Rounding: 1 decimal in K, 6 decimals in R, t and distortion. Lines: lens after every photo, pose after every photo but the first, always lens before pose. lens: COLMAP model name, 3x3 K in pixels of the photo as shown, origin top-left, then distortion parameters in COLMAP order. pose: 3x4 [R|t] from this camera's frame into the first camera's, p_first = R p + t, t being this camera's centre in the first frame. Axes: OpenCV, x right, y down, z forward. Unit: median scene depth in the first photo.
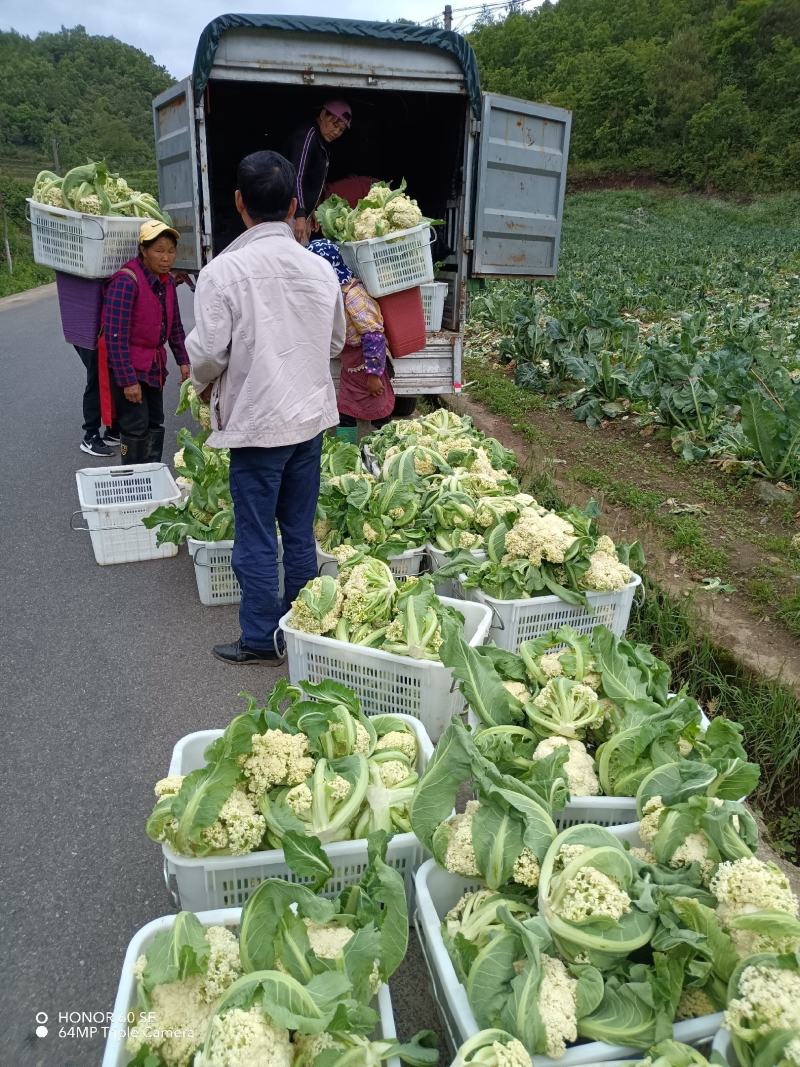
lens RADIAL K [[853.1, 0, 400.0], [0, 853.1, 533.5], [0, 0, 1]] dist [0.023764, -0.002321]
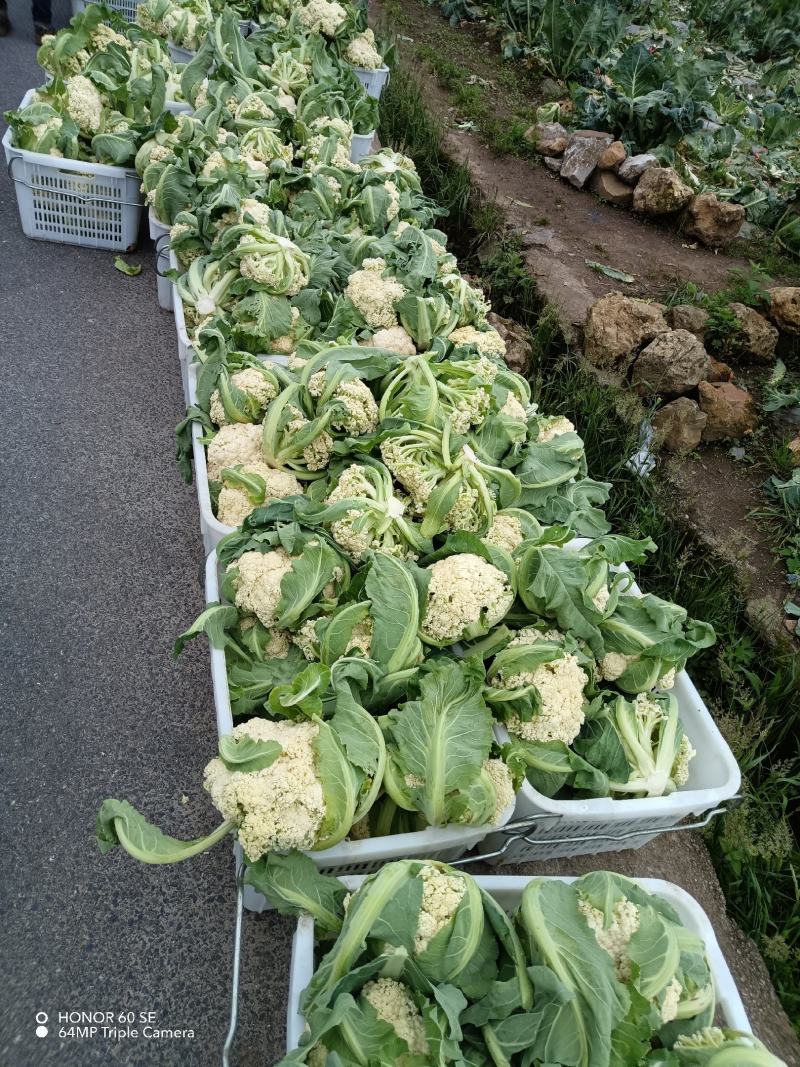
lens RADIAL K [[853.1, 0, 400.0], [0, 853.1, 533.5], [0, 0, 1]] dist [0.023764, -0.002321]
pose [[0.976737, 0.142883, 0.159904, 0.182762], [-0.190706, 0.919763, 0.343026, 0.282474], [-0.098061, -0.365540, 0.925616, -0.670203]]
